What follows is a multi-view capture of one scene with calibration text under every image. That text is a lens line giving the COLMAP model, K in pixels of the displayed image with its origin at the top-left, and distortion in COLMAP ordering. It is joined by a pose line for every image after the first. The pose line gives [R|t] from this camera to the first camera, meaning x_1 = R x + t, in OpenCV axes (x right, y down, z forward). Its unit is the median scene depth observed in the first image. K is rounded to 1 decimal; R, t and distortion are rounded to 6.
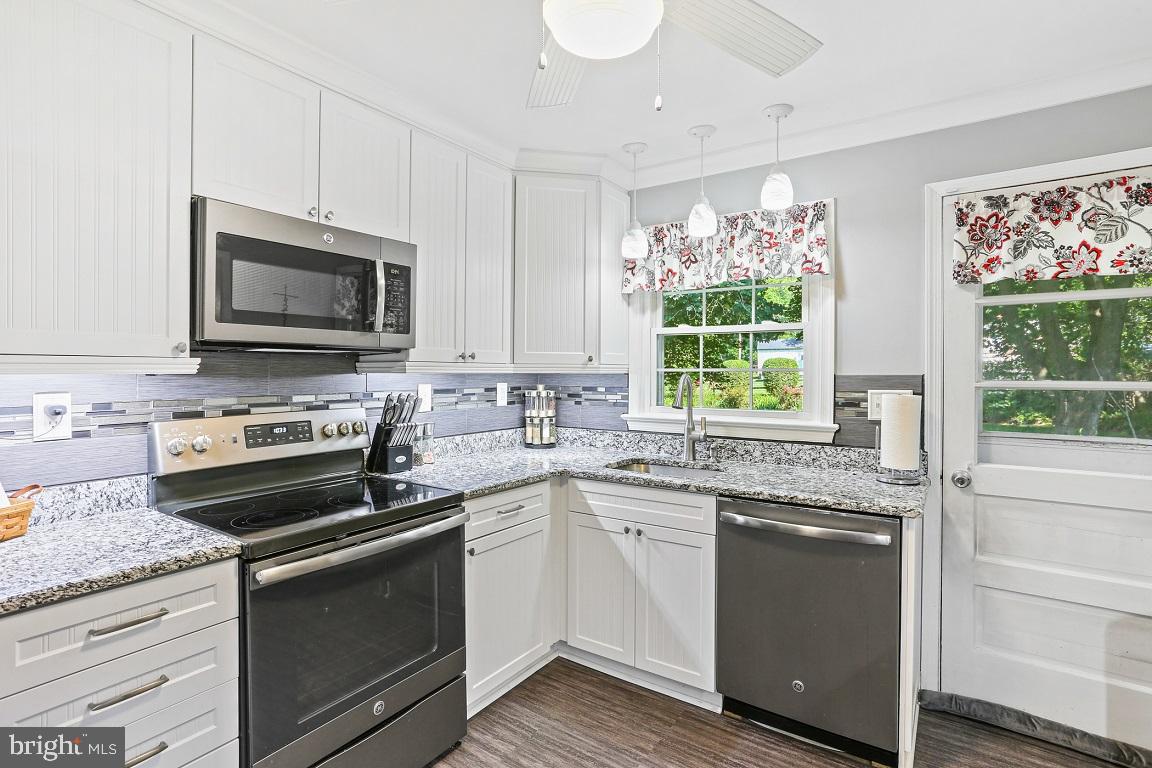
lens RADIAL K [[567.4, 0, 561.3], [0, 567.4, 373.5], [0, 0, 1]] dist [-0.041876, 0.026444]
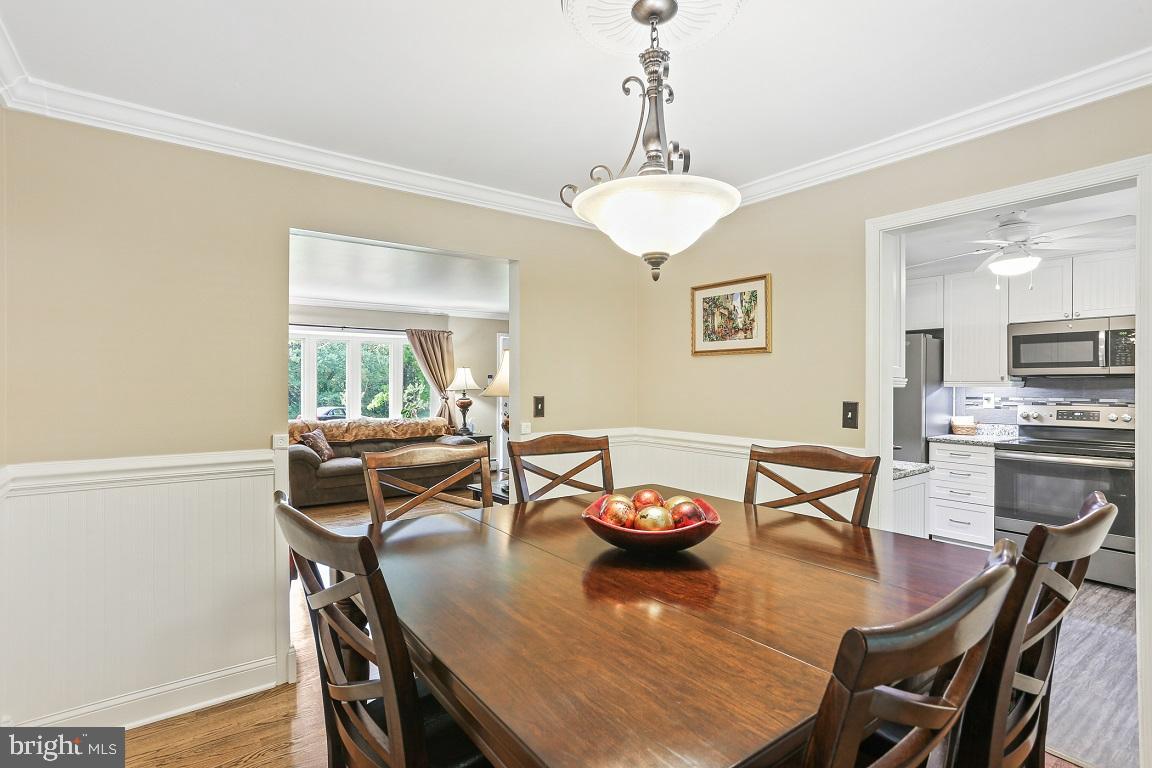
lens RADIAL K [[550.3, 0, 572.3], [0, 550.3, 380.8], [0, 0, 1]] dist [-0.045901, 0.027093]
pose [[-0.323735, -0.007630, -0.946117, 1.862149], [-0.007467, 0.999957, -0.005510, 0.000744], [0.946118, 0.005280, -0.323778, -0.140511]]
